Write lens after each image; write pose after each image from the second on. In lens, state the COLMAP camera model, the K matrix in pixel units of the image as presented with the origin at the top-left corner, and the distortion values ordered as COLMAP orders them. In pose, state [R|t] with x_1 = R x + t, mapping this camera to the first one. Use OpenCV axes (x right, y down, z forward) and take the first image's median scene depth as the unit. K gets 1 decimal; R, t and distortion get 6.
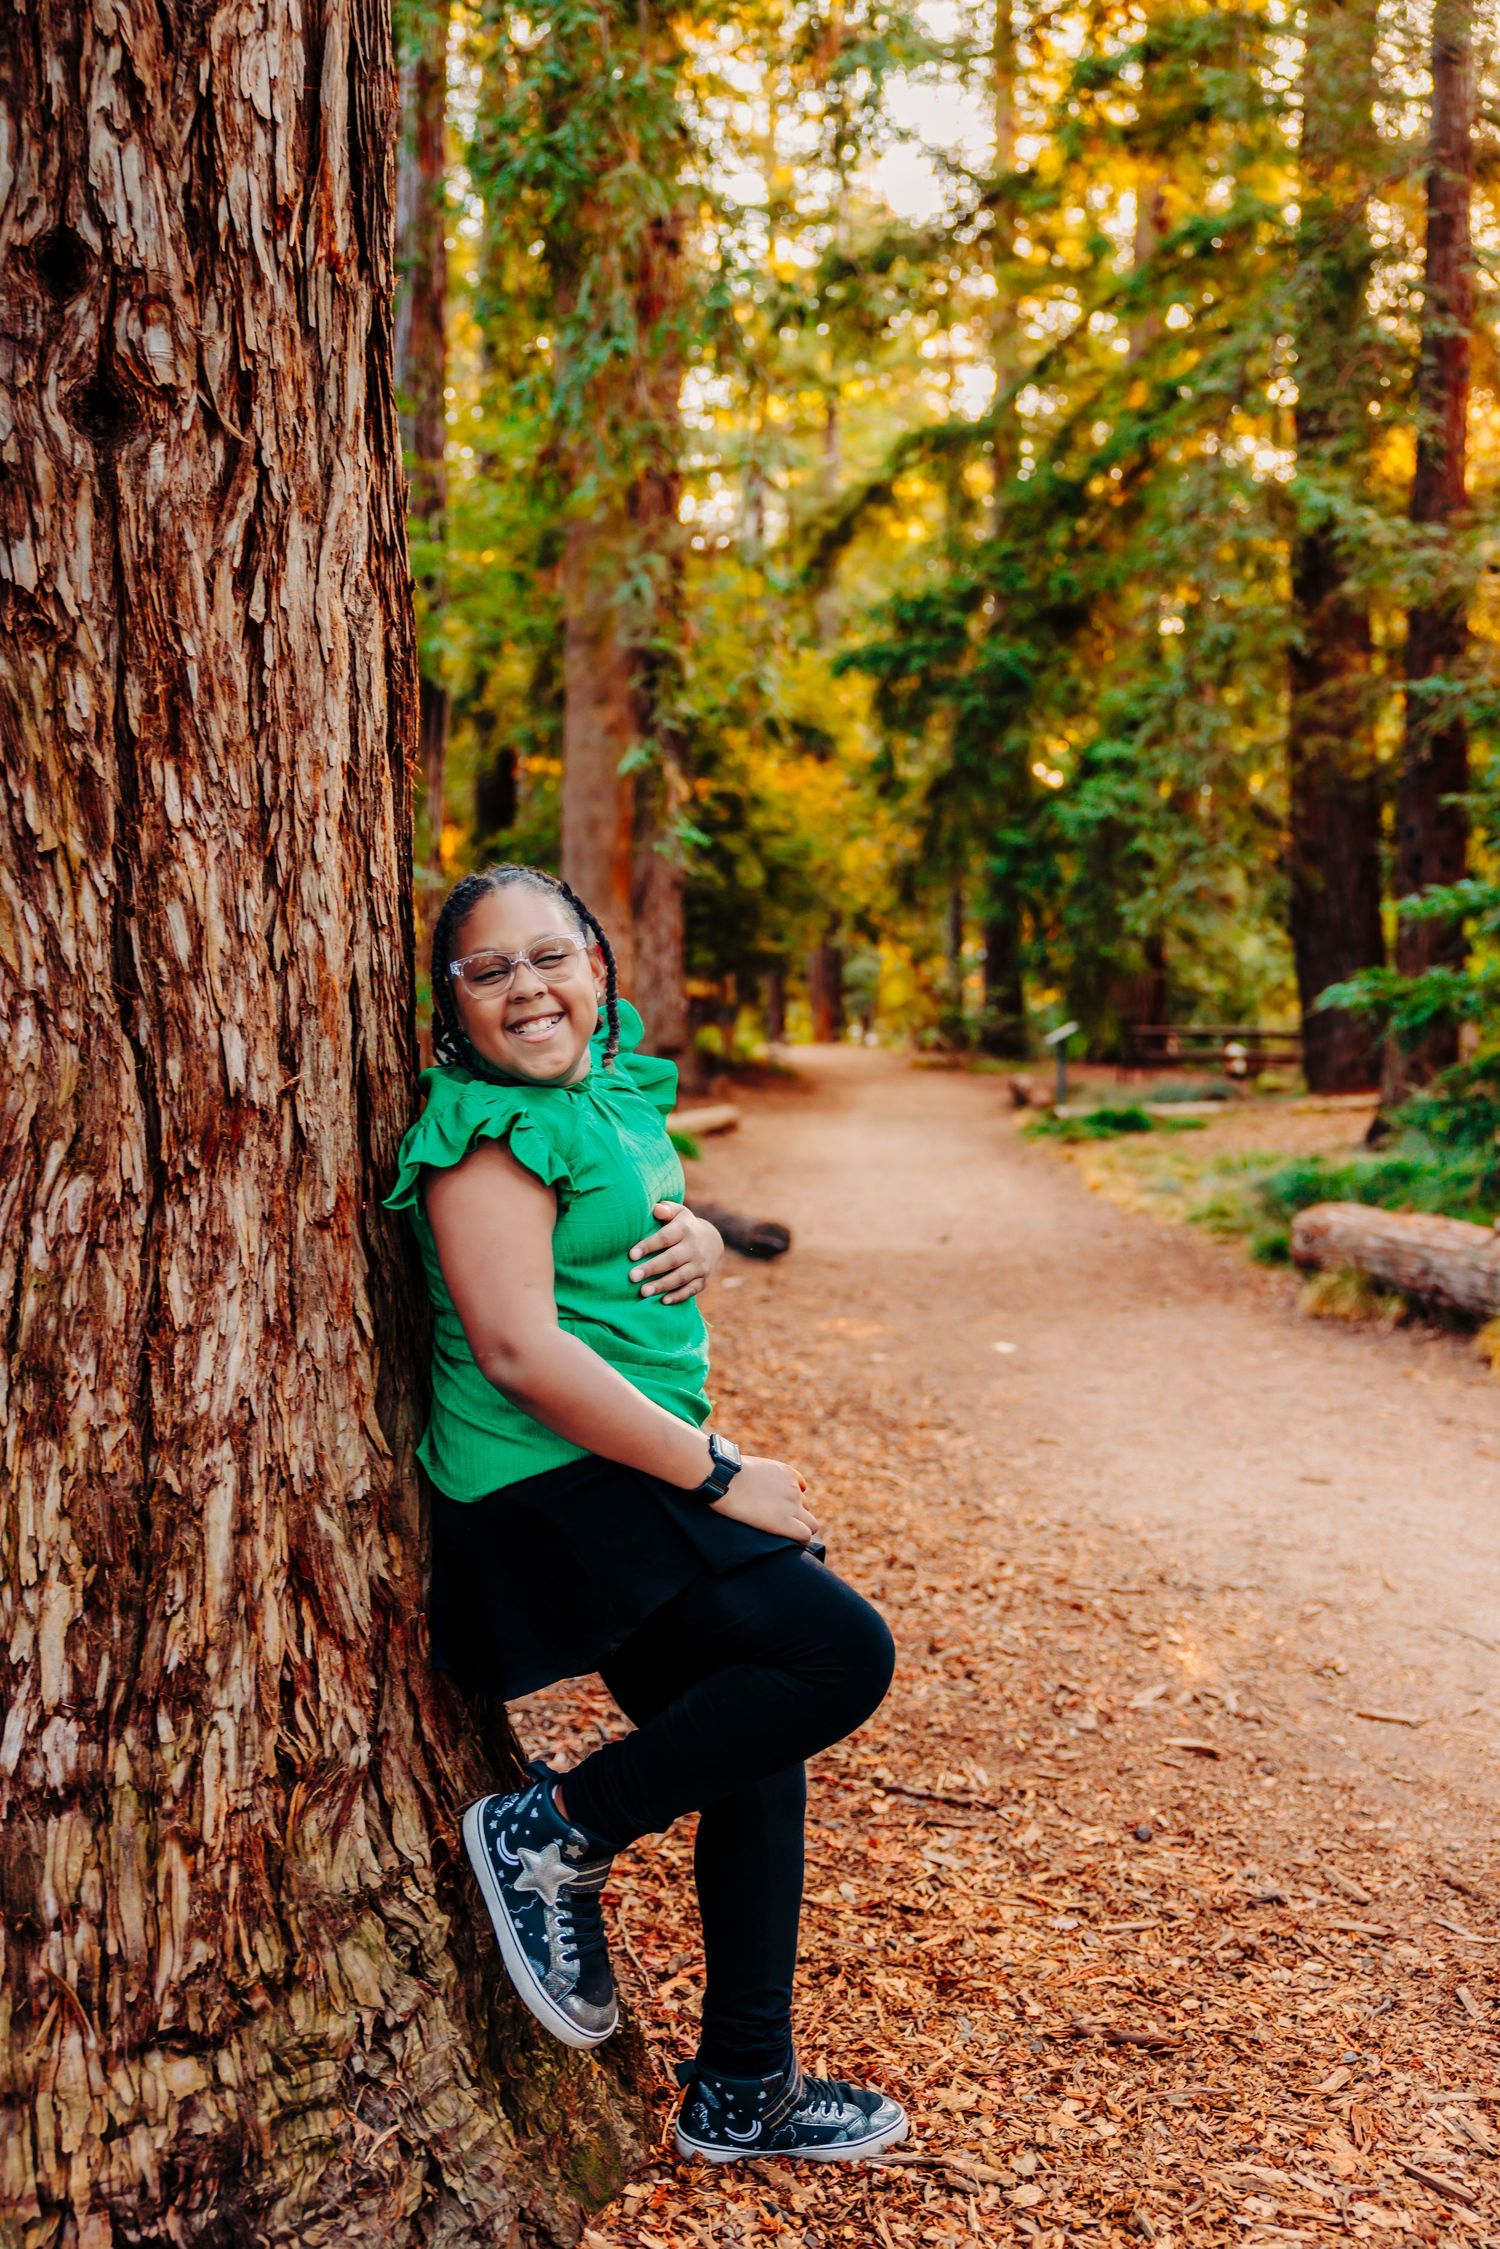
lens RADIAL K [[2310.7, 0, 746.9], [0, 2310.7, 1124.8], [0, 0, 1]] dist [0.005473, 0.000000]
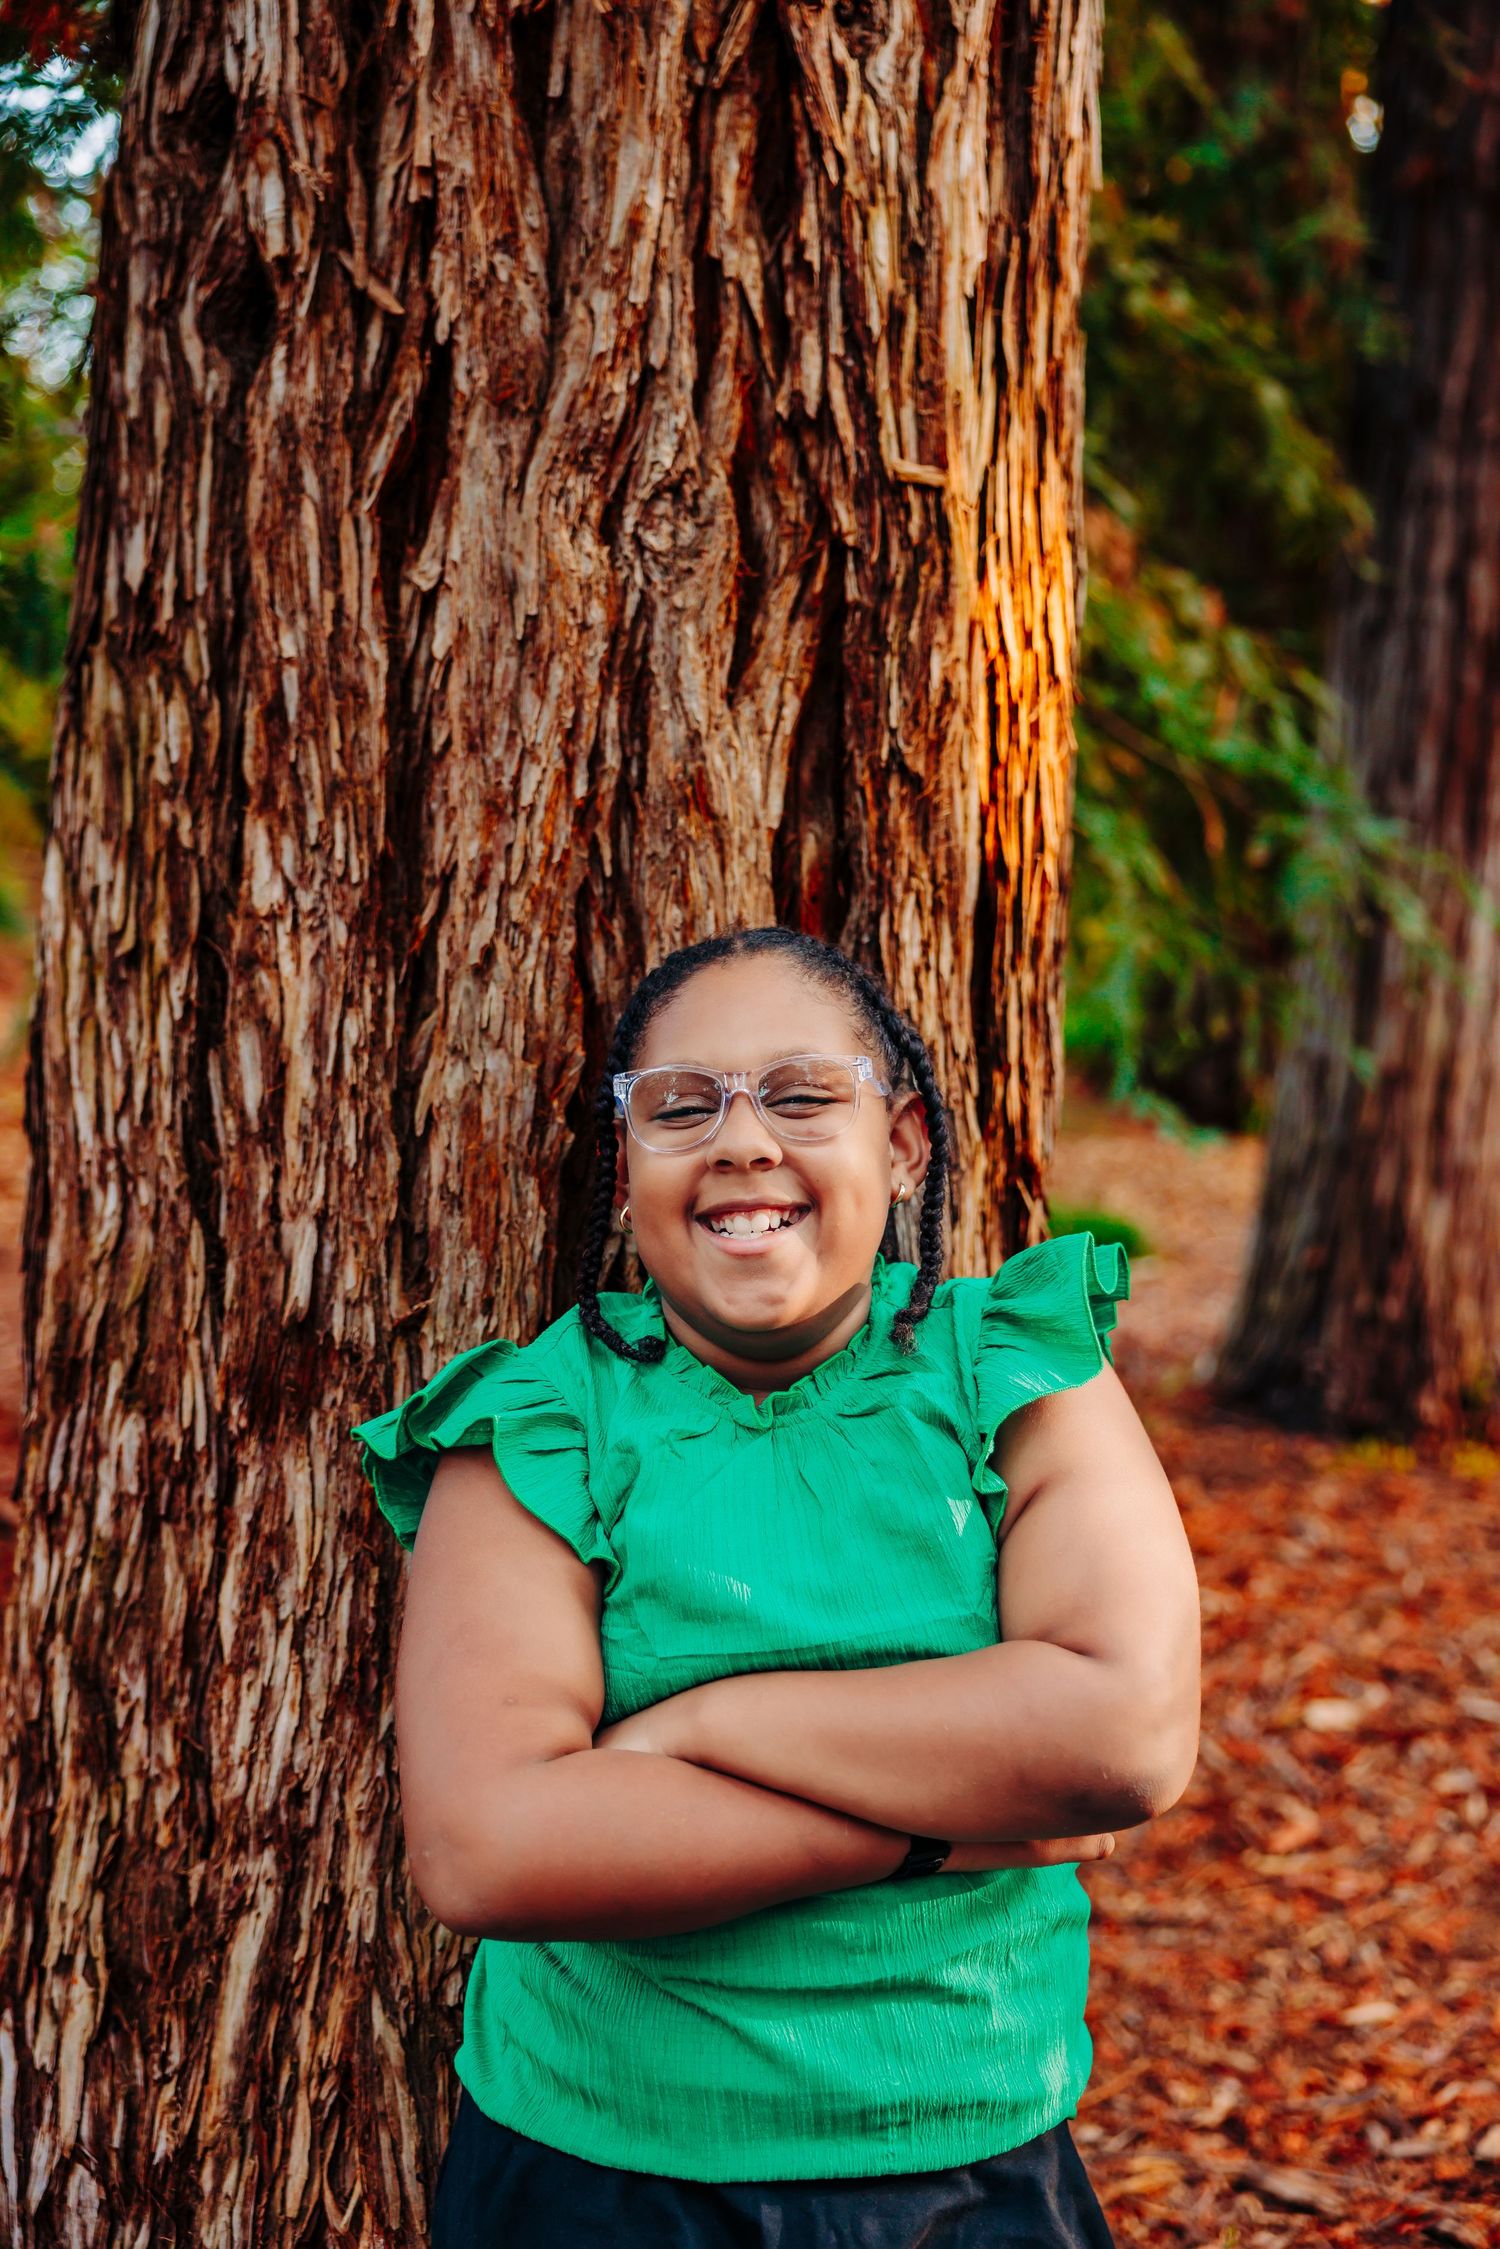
lens RADIAL K [[2995.9, 0, 756.0], [0, 2995.9, 1133.3], [0, 0, 1]] dist [0.003636, 0.000000]
pose [[0.427475, 0.051545, -0.902557, 0.575181], [-0.080590, 0.996571, 0.018745, -0.089840], [0.900428, 0.064724, 0.430163, 0.728817]]
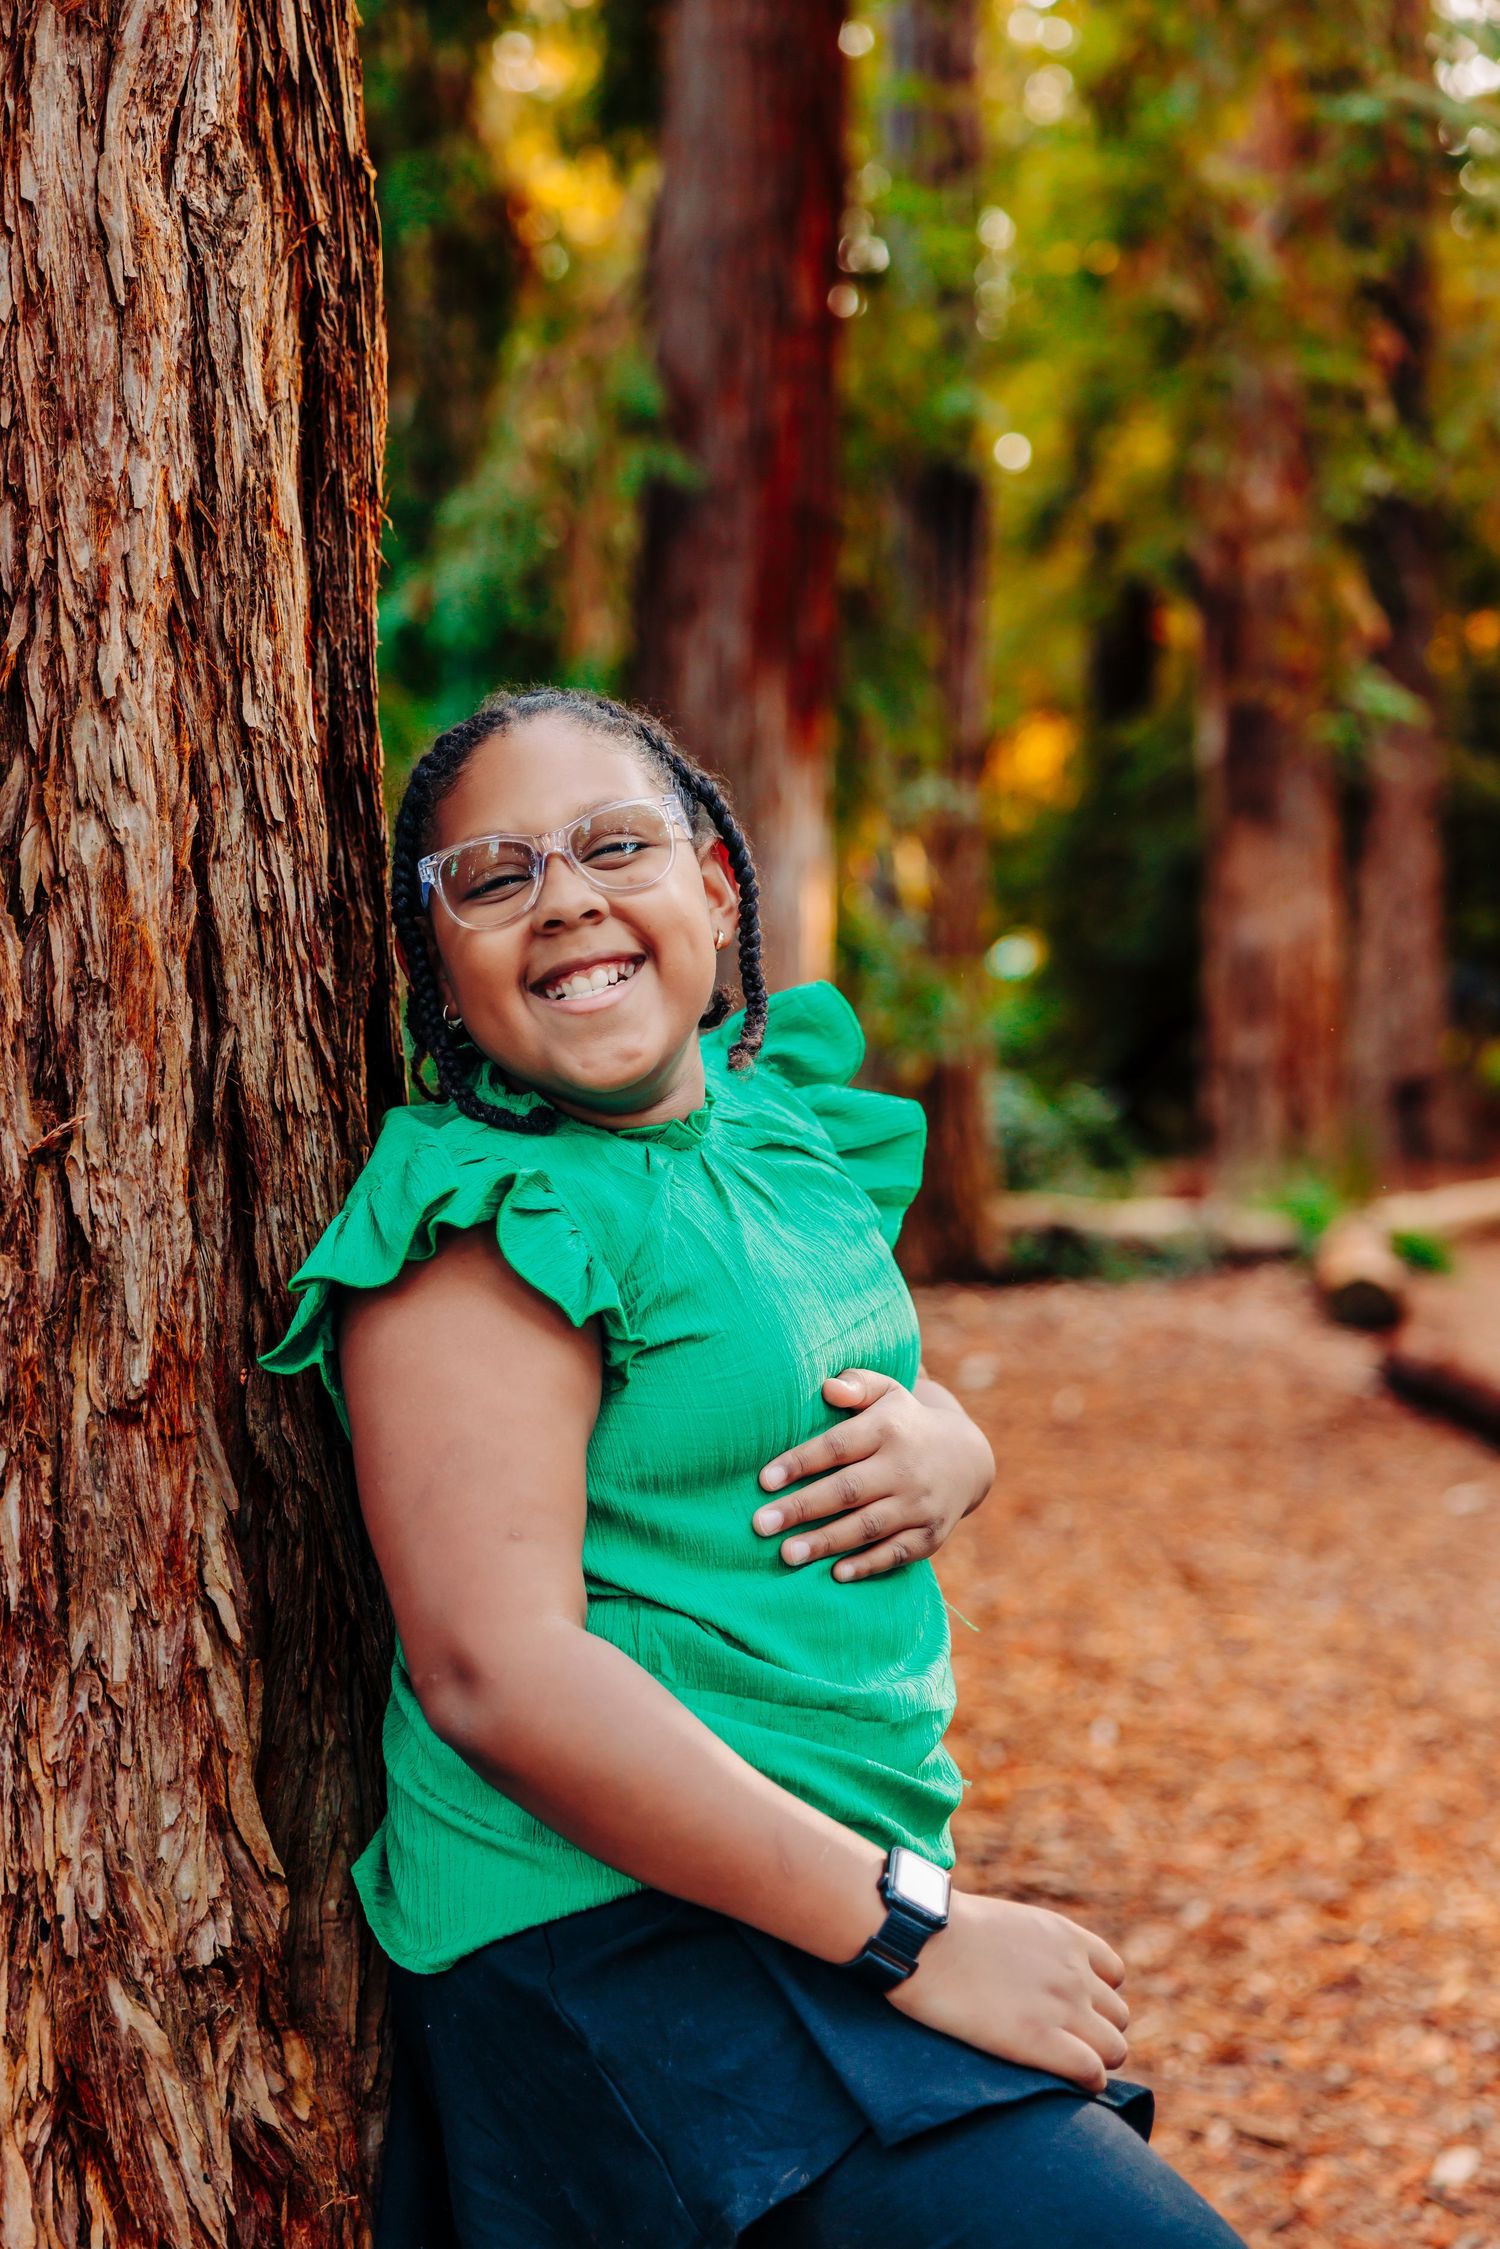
lens RADIAL K [[3886.2, 0, 761.0], [0, 3886.2, 1126.6], [0, 0, 1]] dist [0.029003, 0.000000]
pose [[0.976111, -0.020696, -0.216284, 0.137151], [0.015269, 0.999526, -0.026734, 0.005038], [0.216735, 0.022793, 0.975964, 0.202917]]
